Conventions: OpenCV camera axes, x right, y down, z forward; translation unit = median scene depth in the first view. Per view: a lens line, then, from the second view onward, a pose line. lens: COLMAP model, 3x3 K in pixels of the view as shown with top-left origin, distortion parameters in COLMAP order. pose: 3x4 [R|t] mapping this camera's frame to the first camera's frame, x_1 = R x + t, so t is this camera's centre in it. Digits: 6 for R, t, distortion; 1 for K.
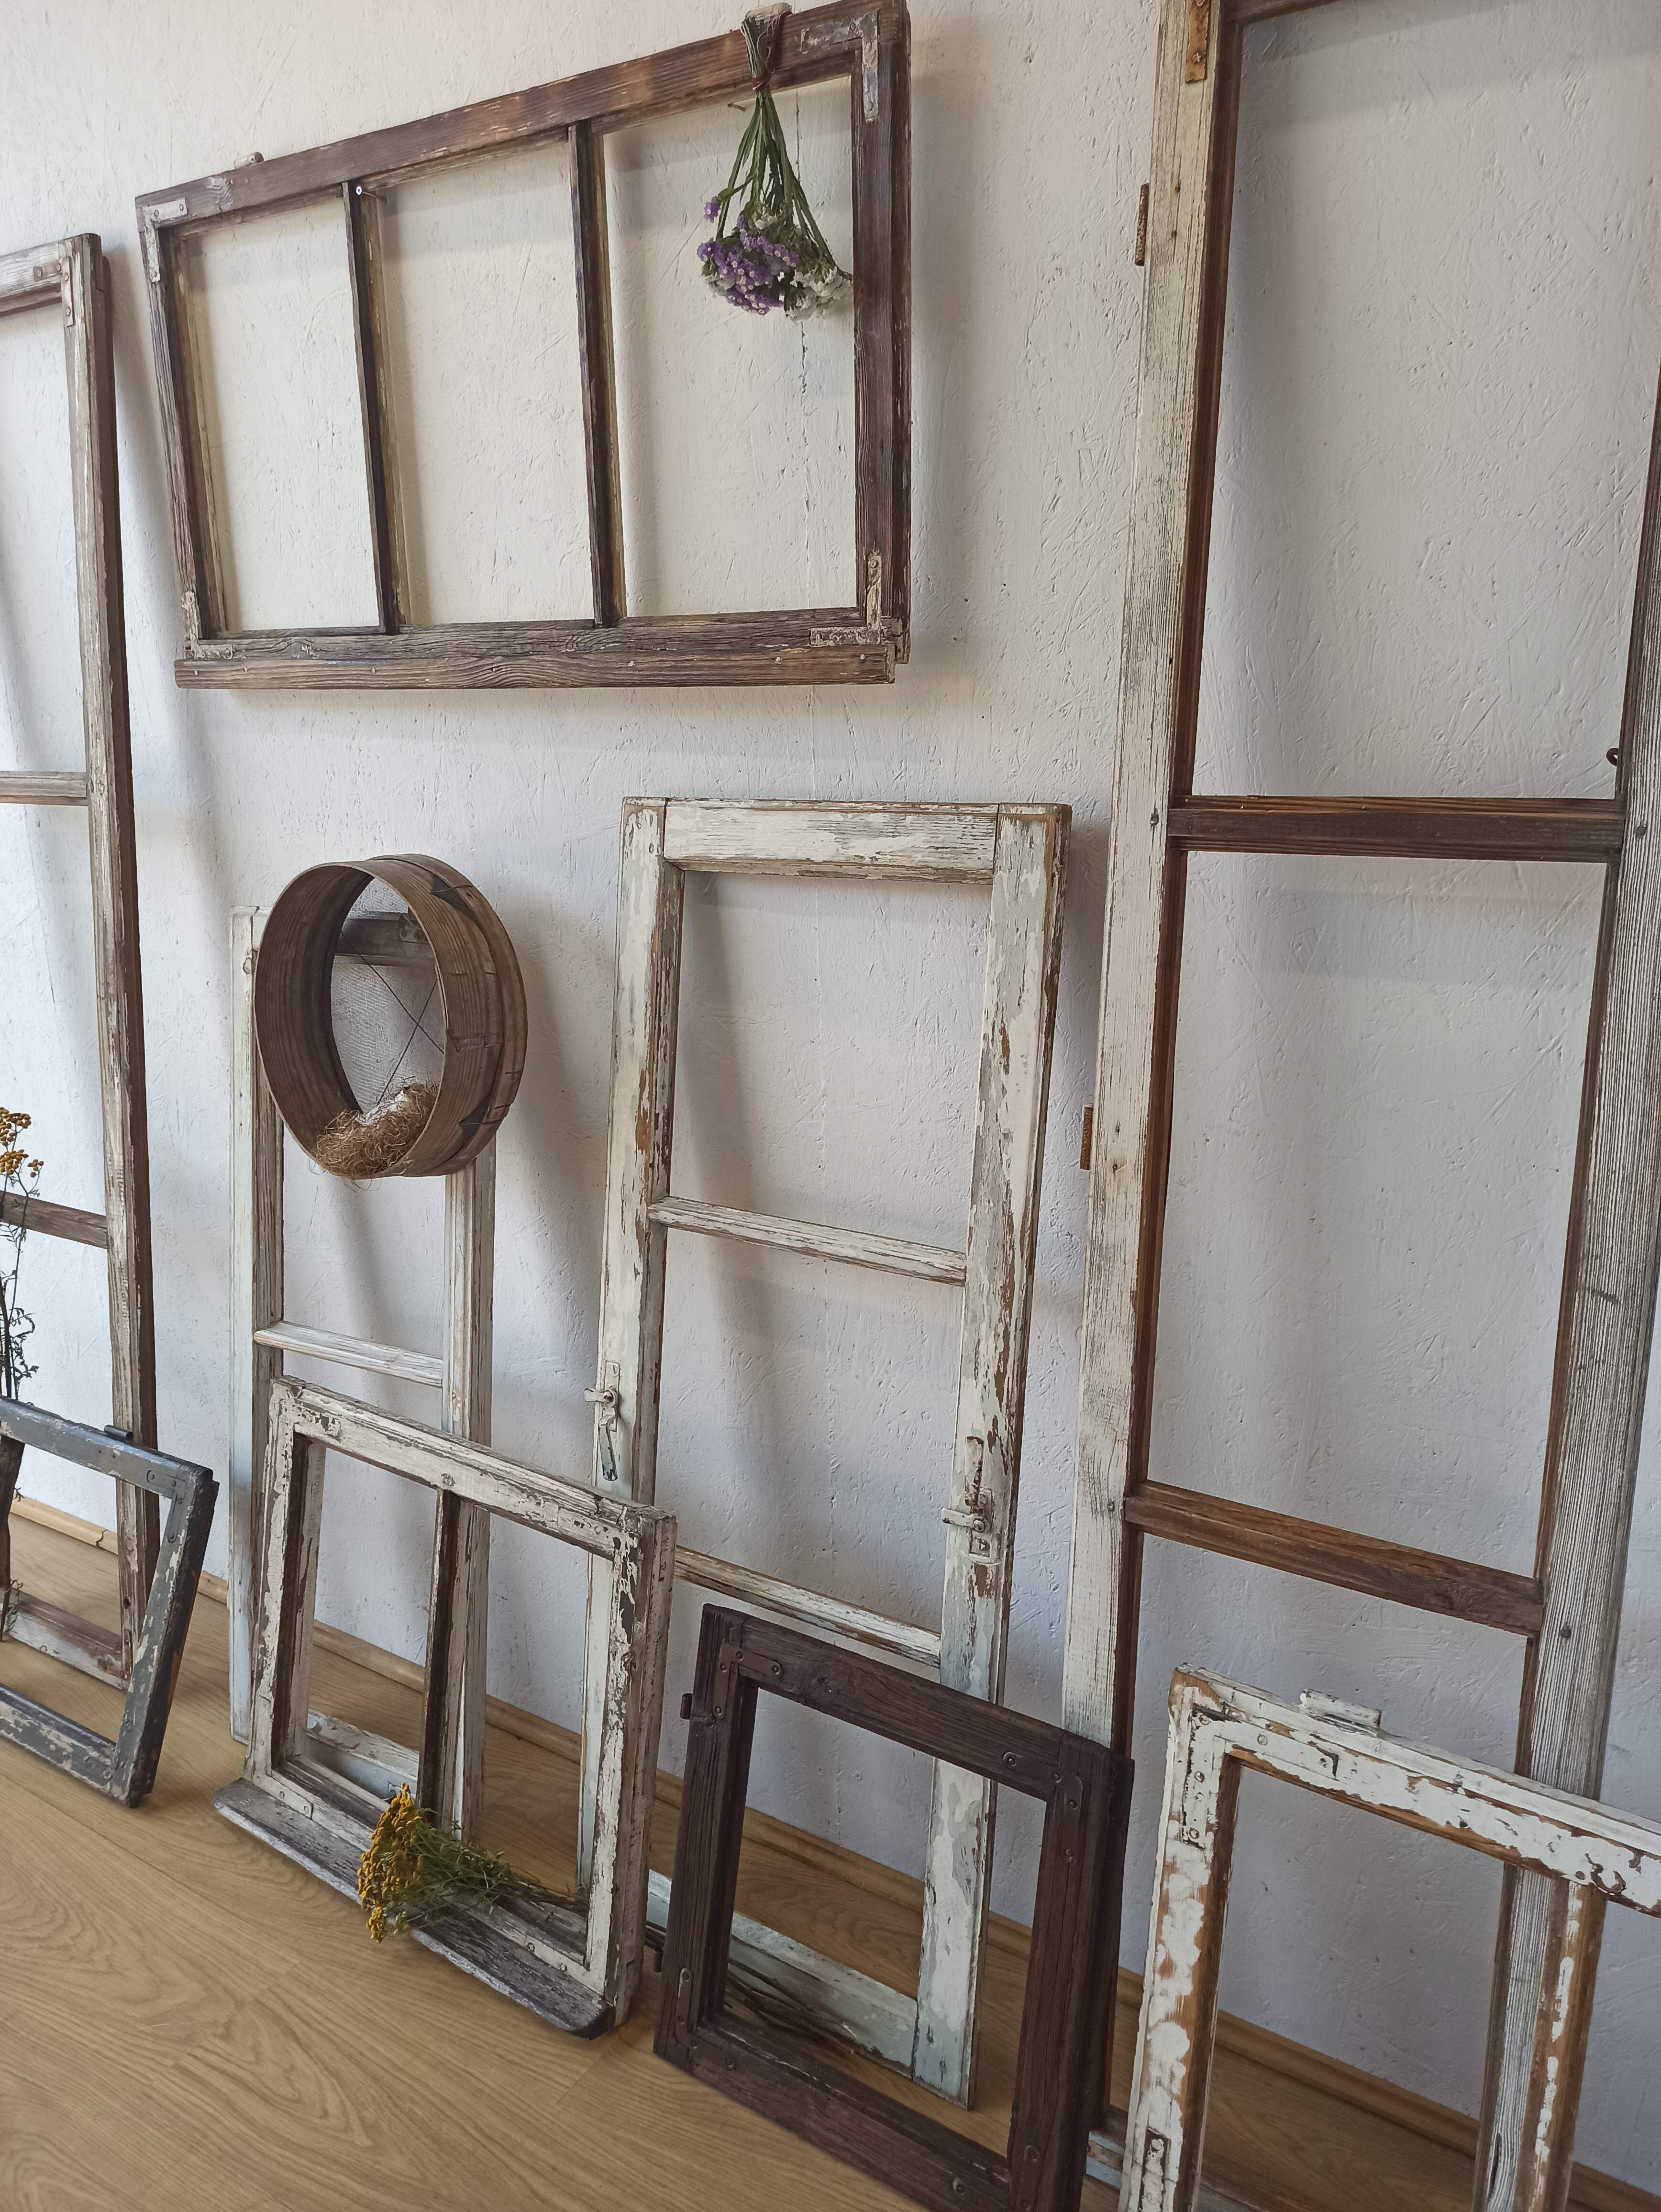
lens RADIAL K [[1635.2, 0, 830.5], [0, 1635.2, 1106.0], [0, 0, 1]] dist [0.054990, -0.068239]
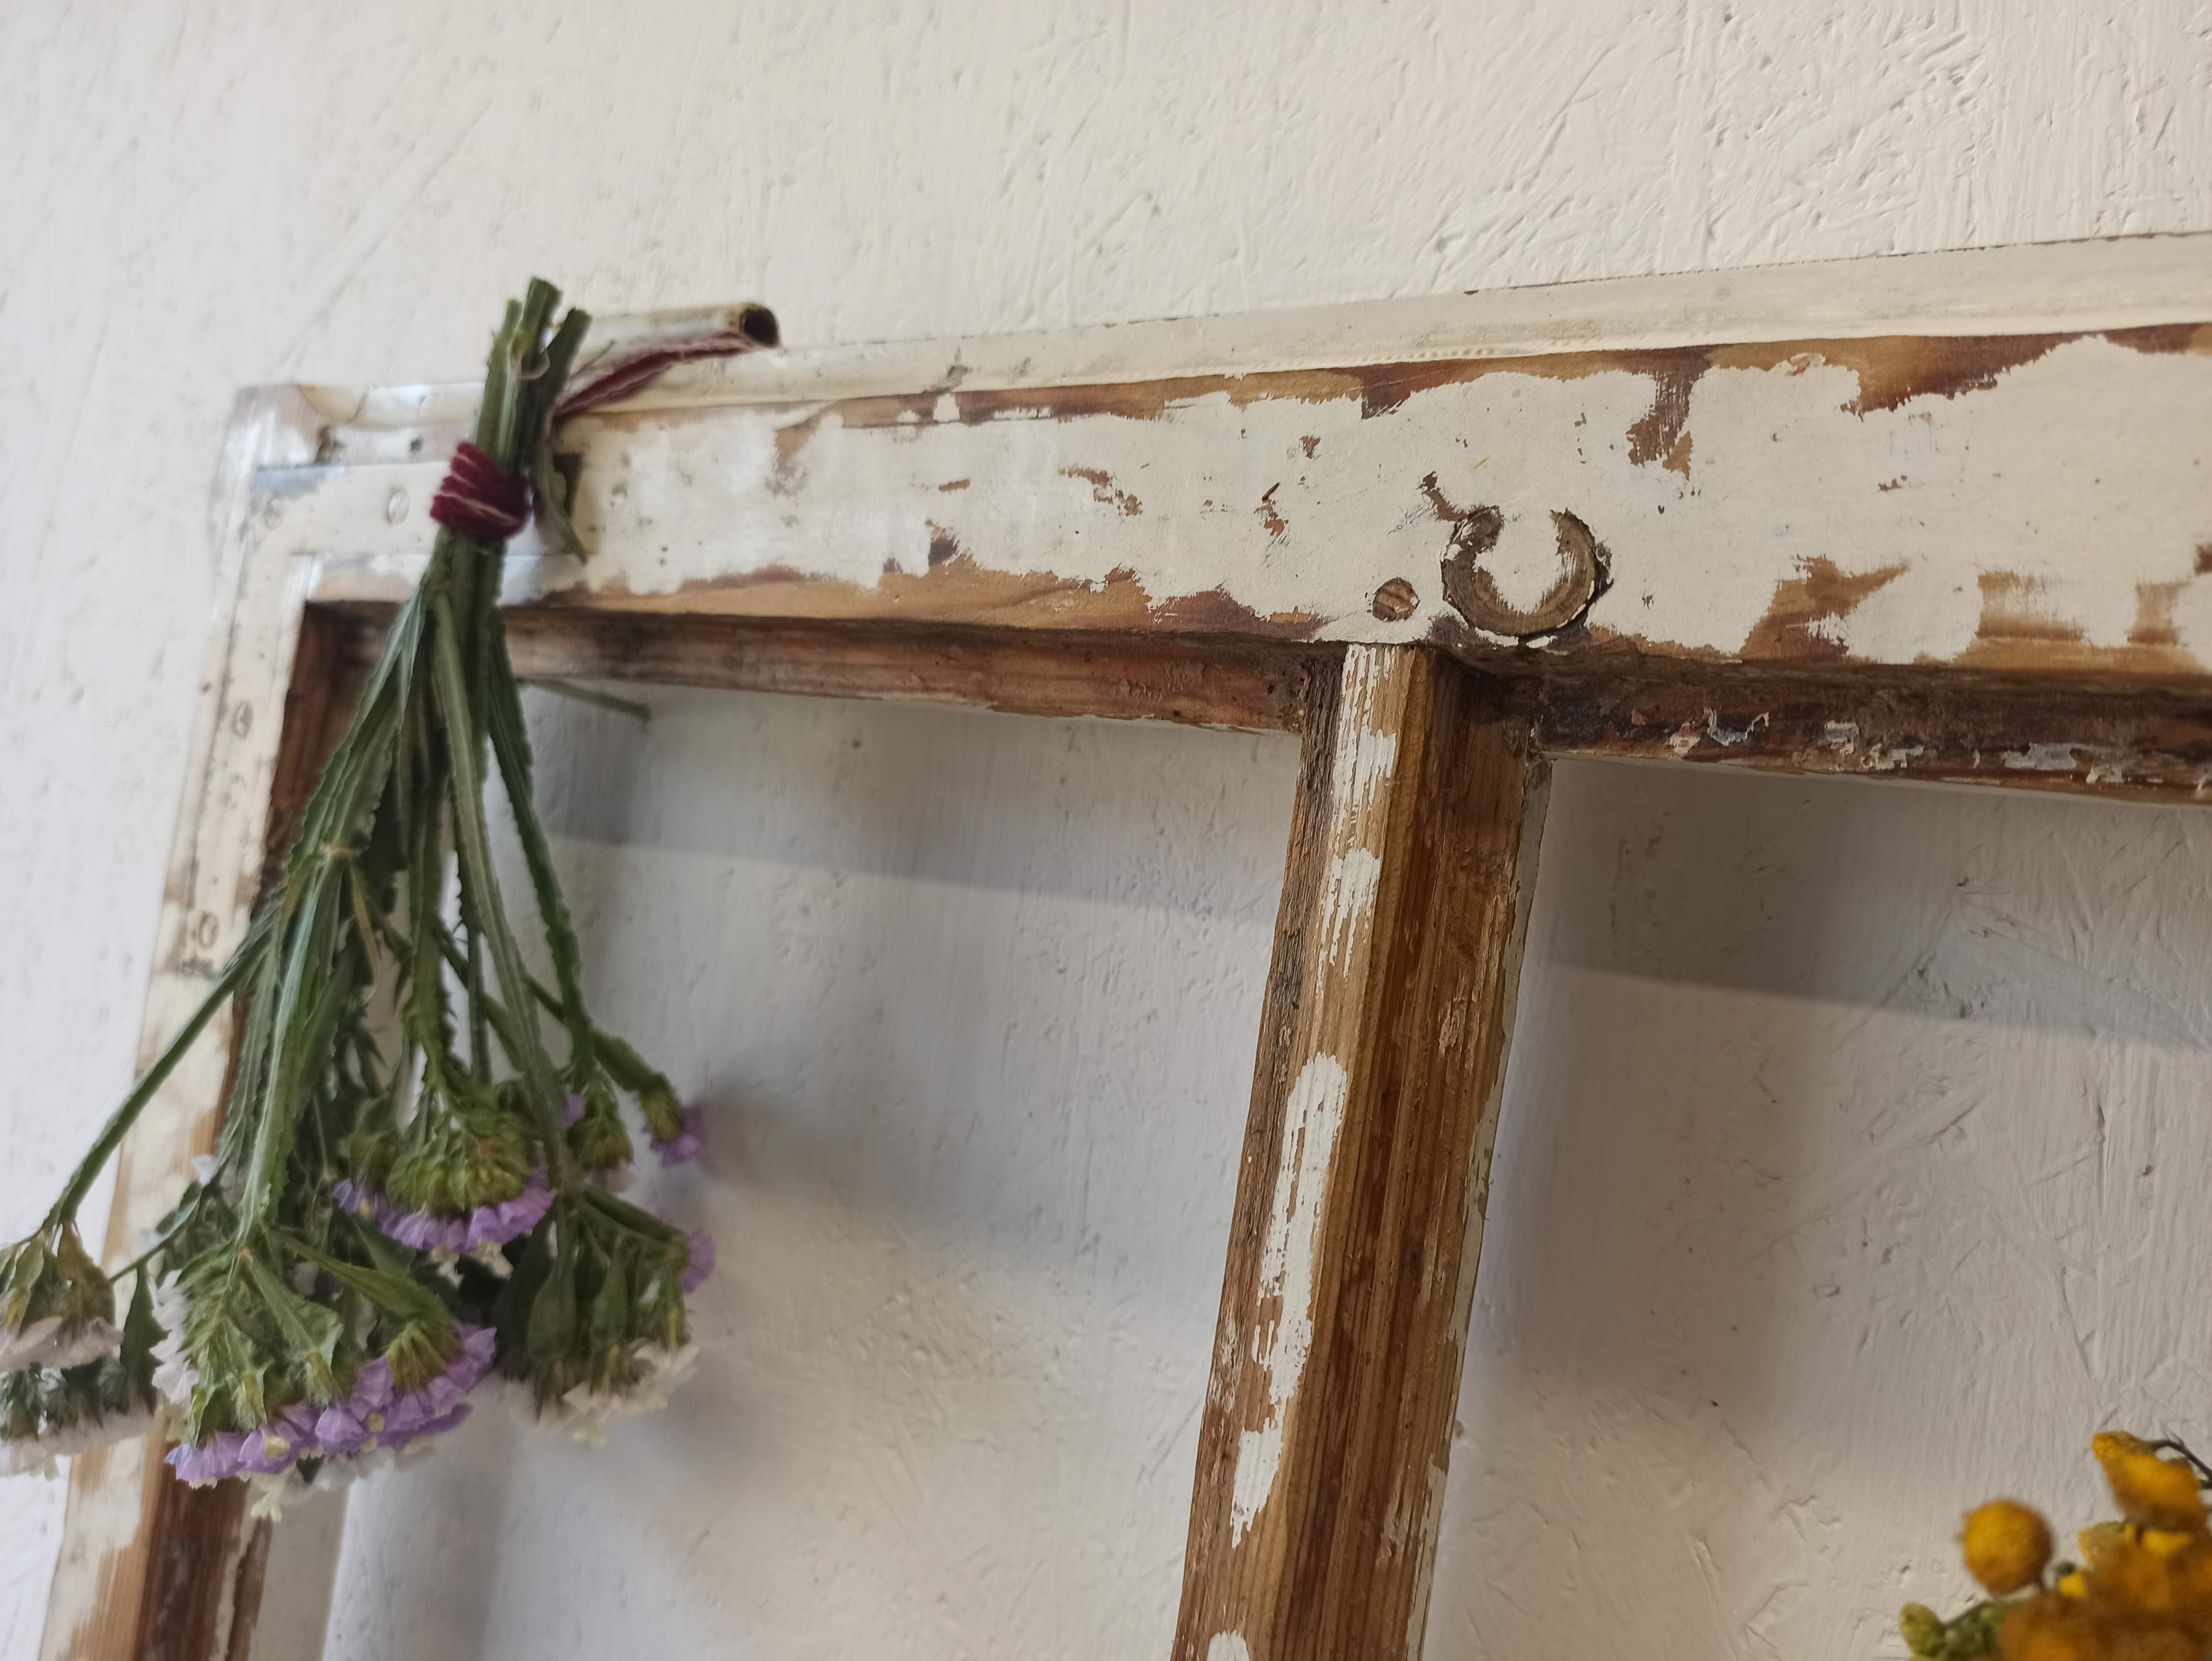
lens RADIAL K [[1691.3, 0, 1106.0], [0, 1691.3, 830.5], [0, 0, 1]] dist [0.020017, -0.043518]
pose [[0.996688, 0.077517, 0.024592, 0.396280], [-0.072728, 0.984920, -0.156981, 0.498636], [-0.036389, 0.154672, 0.987295, 0.769875]]
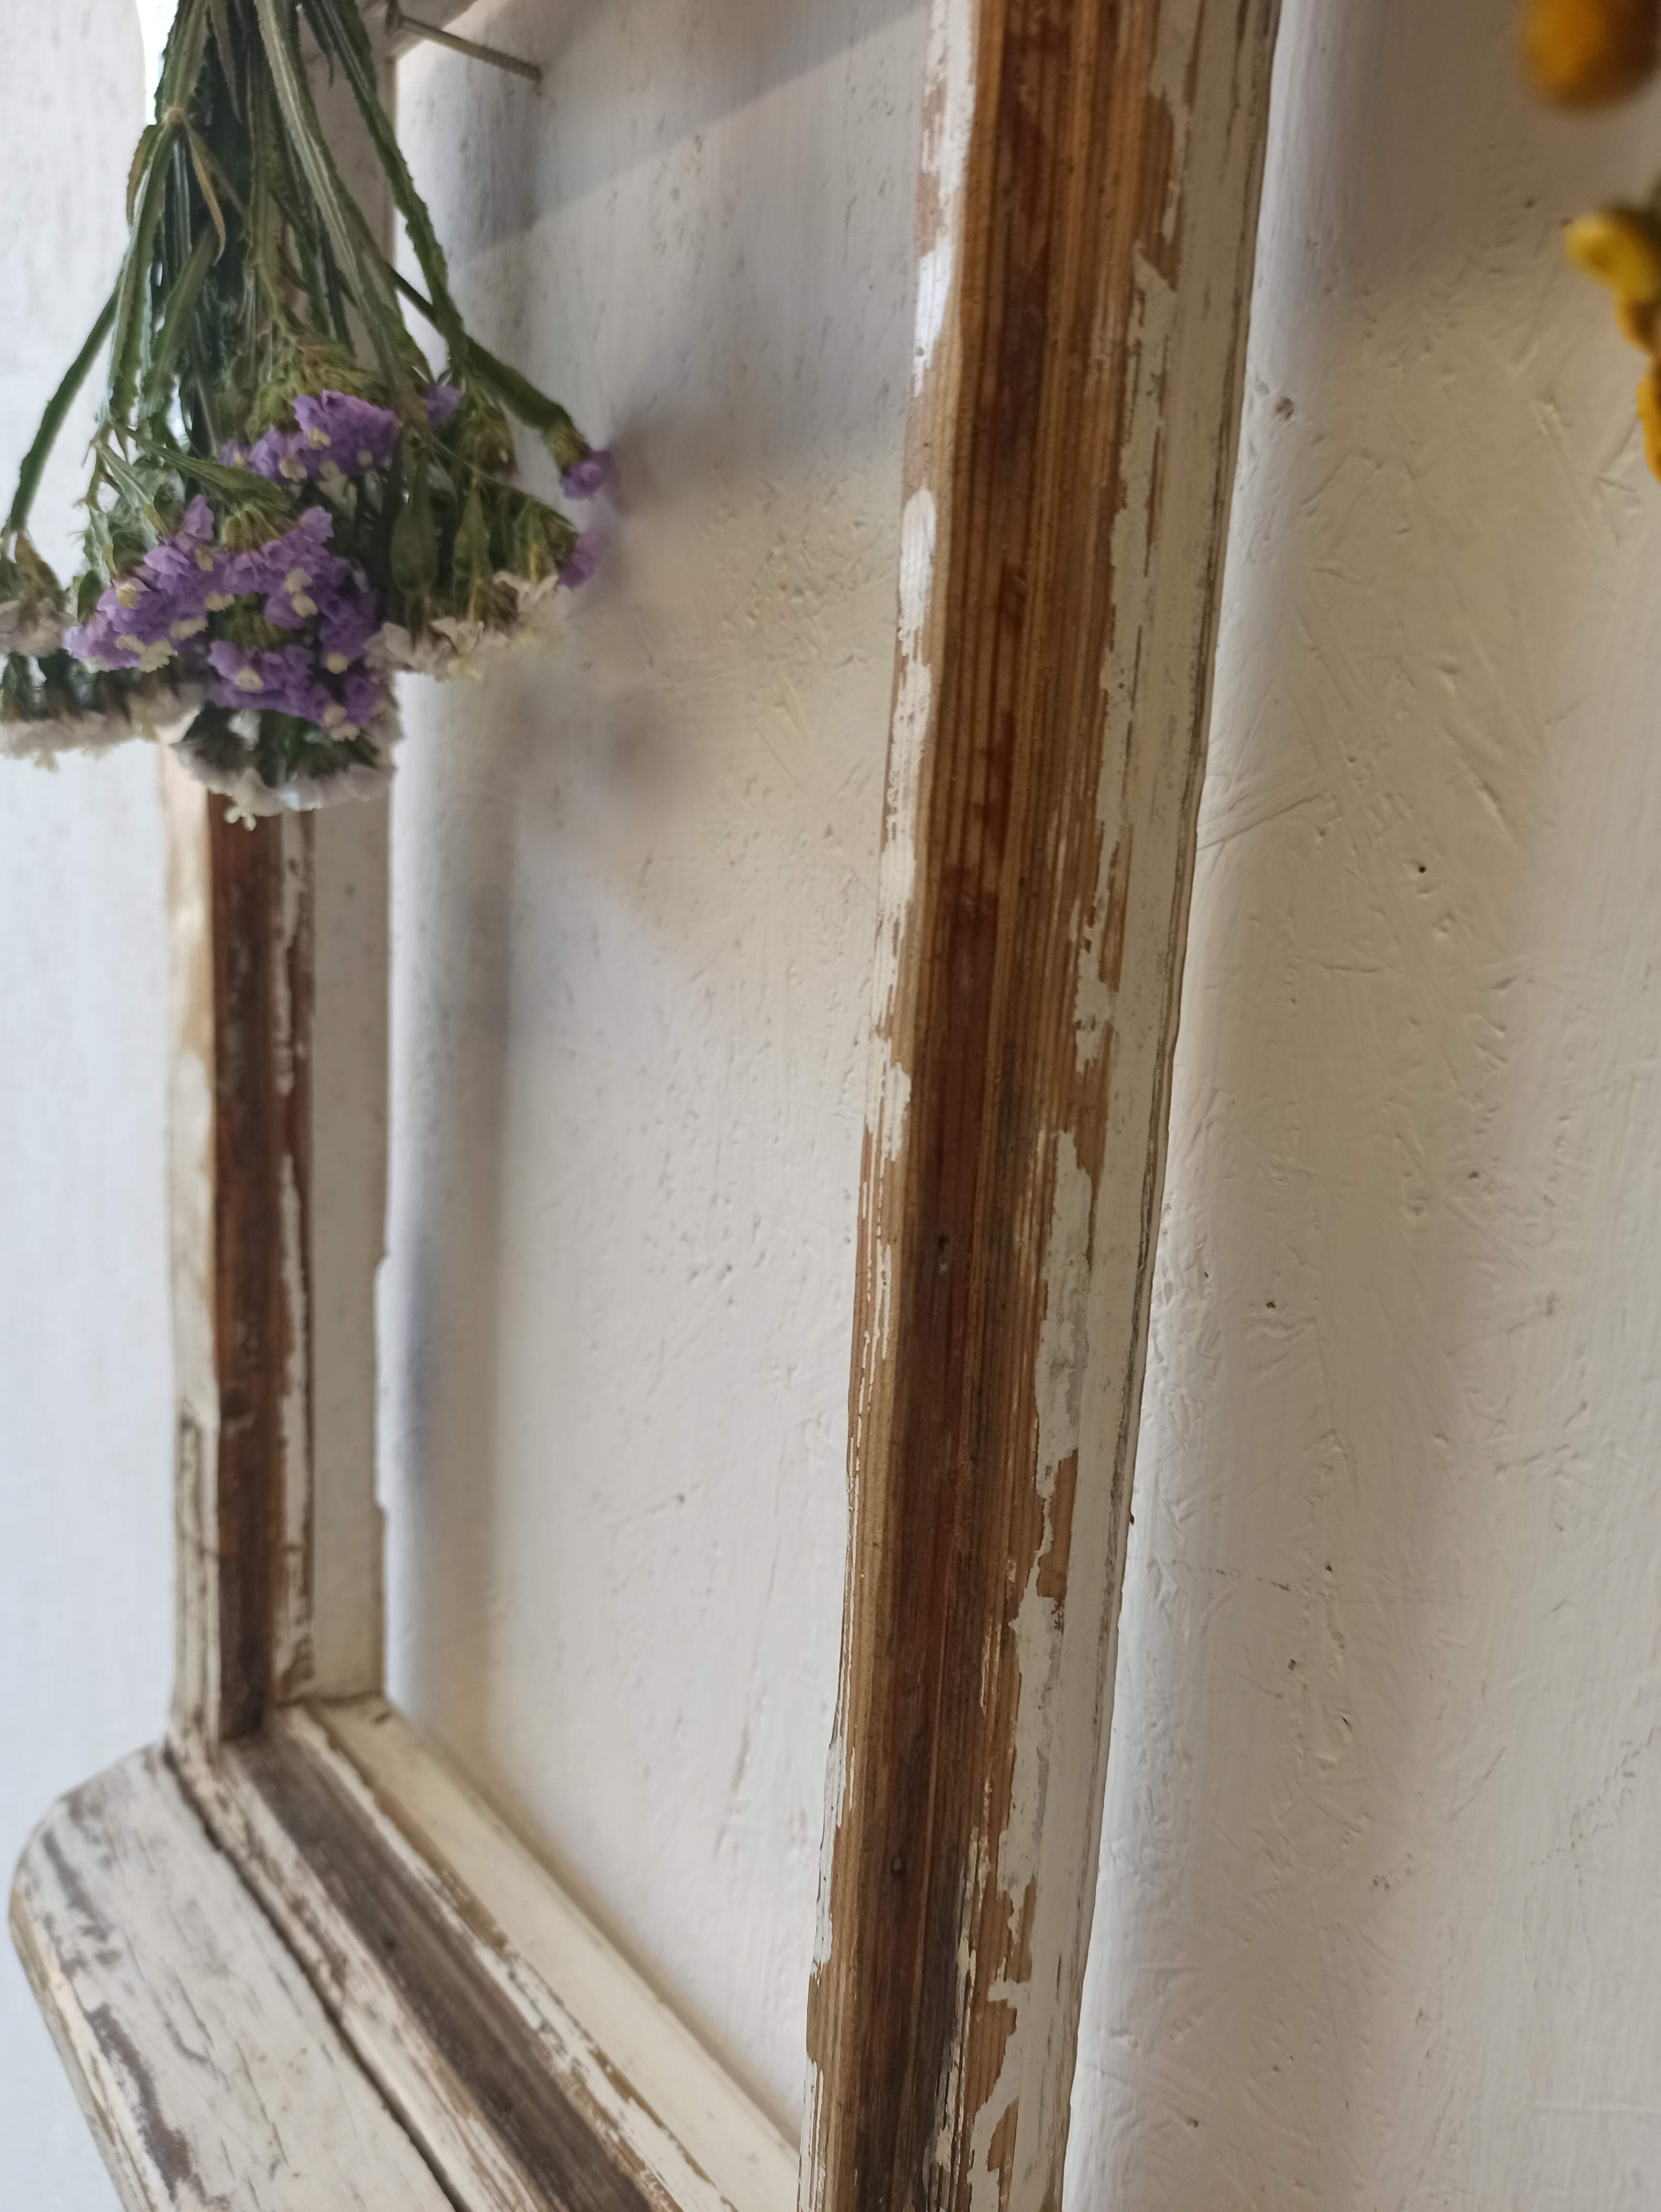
lens RADIAL K [[1685.5, 0, 830.5], [0, 1685.5, 1106.0], [0, 0, 1]] dist [0.034749, -0.081748]
pose [[0.956947, 0.033246, -0.288354, 0.461509], [-0.019795, 0.998581, 0.049441, 0.605105], [0.289588, -0.041604, 0.956247, 0.803850]]
